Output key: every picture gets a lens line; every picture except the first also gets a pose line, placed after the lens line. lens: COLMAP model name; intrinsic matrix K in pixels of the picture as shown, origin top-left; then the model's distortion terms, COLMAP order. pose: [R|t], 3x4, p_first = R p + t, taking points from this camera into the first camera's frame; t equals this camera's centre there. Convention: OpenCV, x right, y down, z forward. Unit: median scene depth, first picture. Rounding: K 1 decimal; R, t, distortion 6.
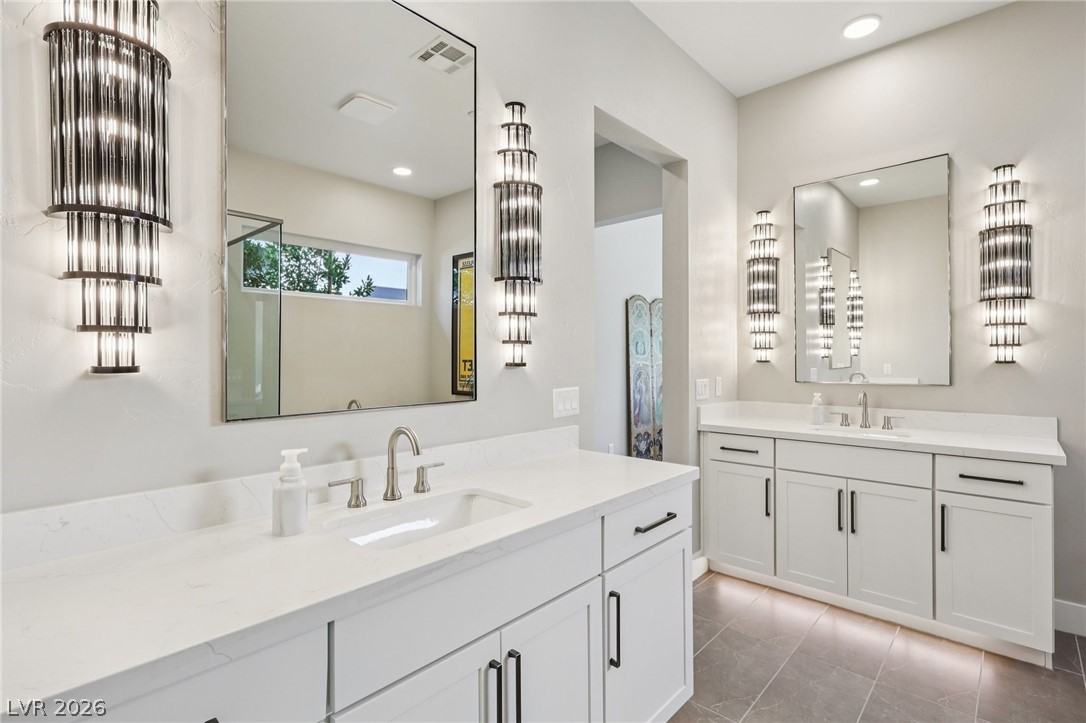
lens RADIAL K [[507.0, 0, 538.9], [0, 507.0, 356.2], [0, 0, 1]] dist [-0.003317, 0.001337]
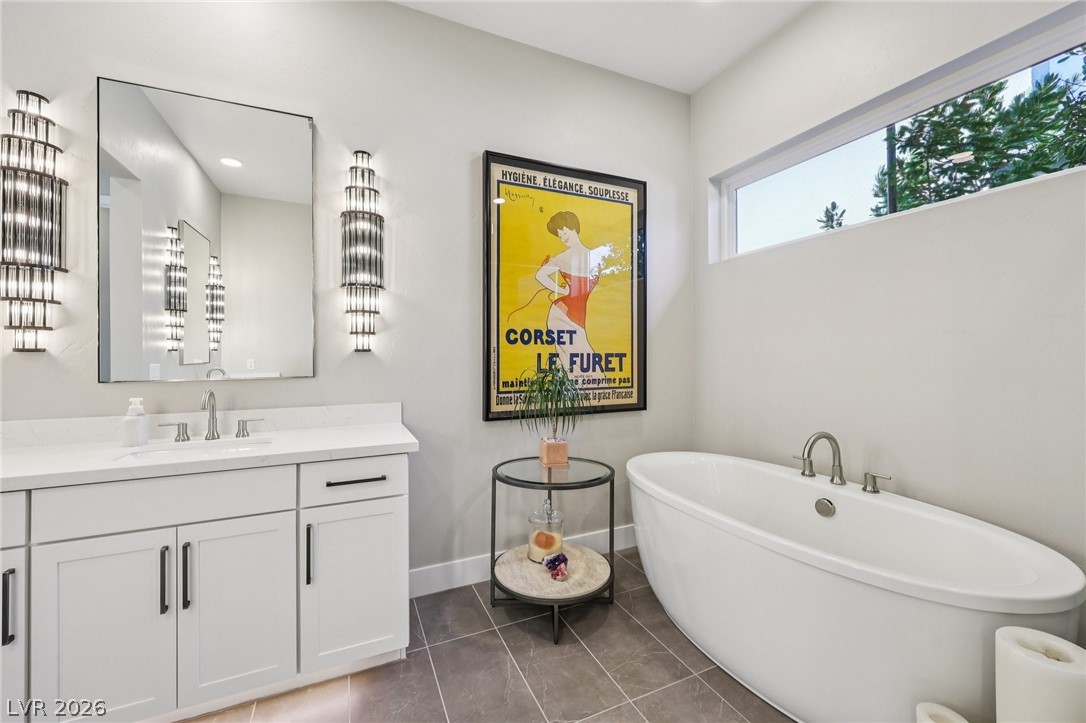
lens RADIAL K [[436.5, 0, 544.3], [0, 436.5, 352.5], [0, 0, 1]] dist [0.002630, 0.000981]
pose [[0.374204, 0.007176, 0.927319, 0.252146], [0.000808, 0.999967, -0.008064, 0.021755], [-0.927346, 0.003767, 0.374186, 0.337527]]
